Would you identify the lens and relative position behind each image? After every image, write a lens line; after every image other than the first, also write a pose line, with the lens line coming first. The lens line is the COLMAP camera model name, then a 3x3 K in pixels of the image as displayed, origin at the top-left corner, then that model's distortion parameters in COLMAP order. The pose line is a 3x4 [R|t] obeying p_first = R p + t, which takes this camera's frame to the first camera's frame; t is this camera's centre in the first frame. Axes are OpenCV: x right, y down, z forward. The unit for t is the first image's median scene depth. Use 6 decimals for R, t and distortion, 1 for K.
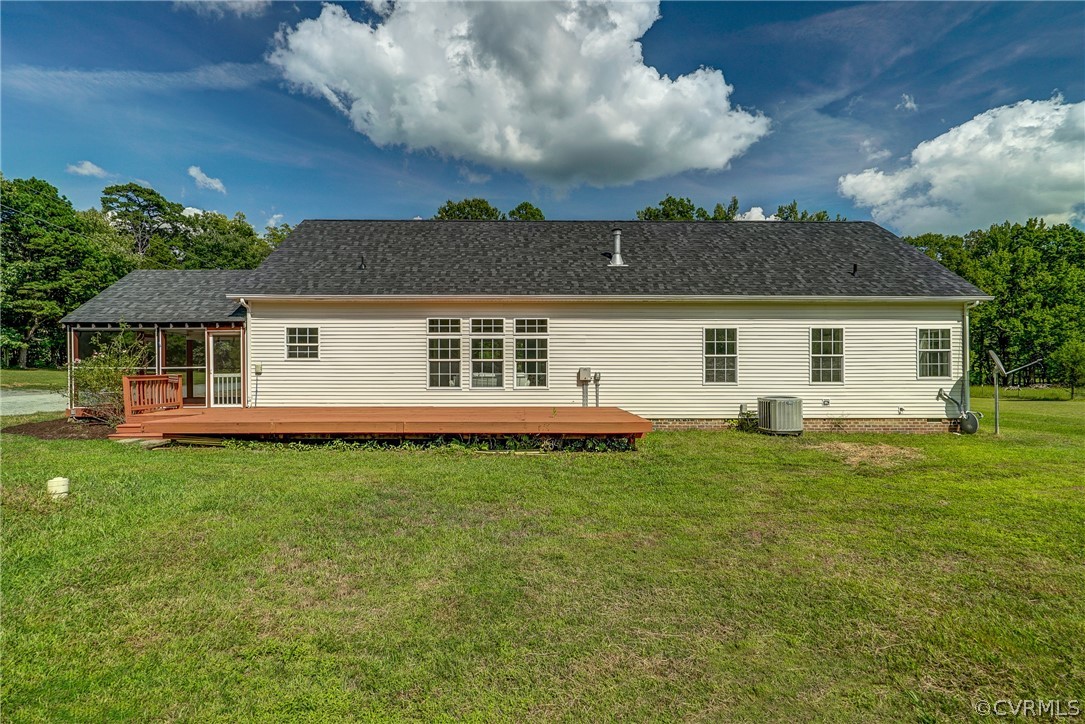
lens RADIAL K [[497.2, 0, 539.9], [0, 497.2, 367.3], [0, 0, 1]] dist [0.045924, 0.000156]
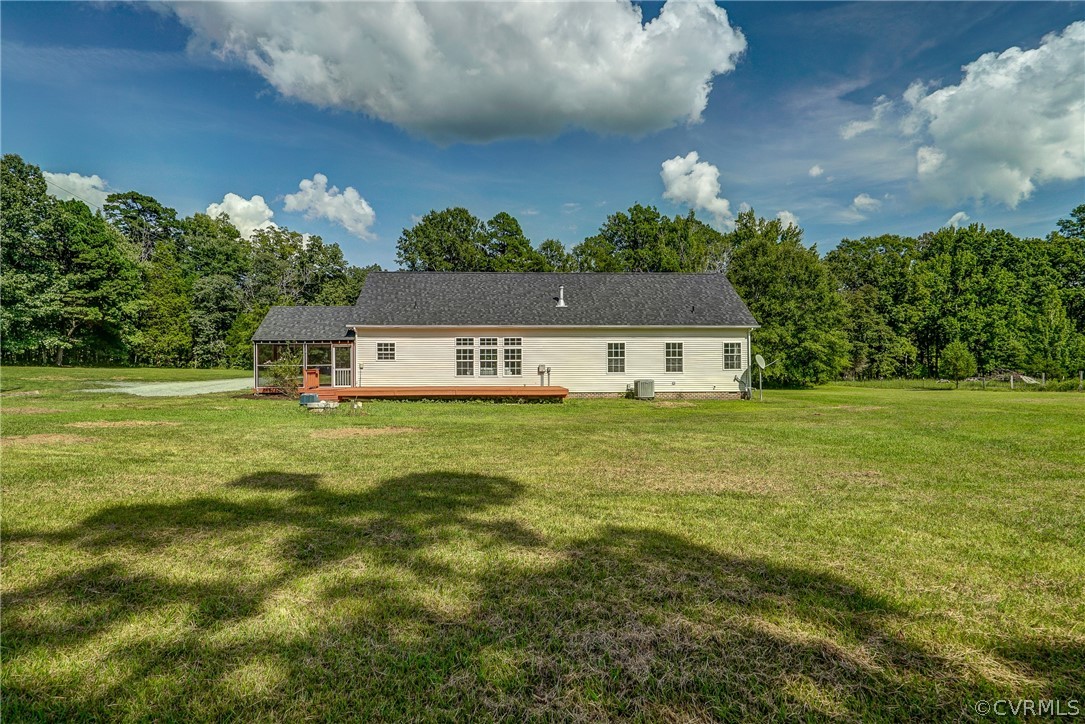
lens RADIAL K [[617.1, 0, 540.4], [0, 617.1, 361.3], [0, 0, 1]] dist [-0.007242, -0.000051]
pose [[0.999203, -0.002708, 0.039825, -0.005963], [0.002789, 0.999994, -0.001983, -0.006728], [-0.039819, 0.002093, 0.999205, -1.220011]]
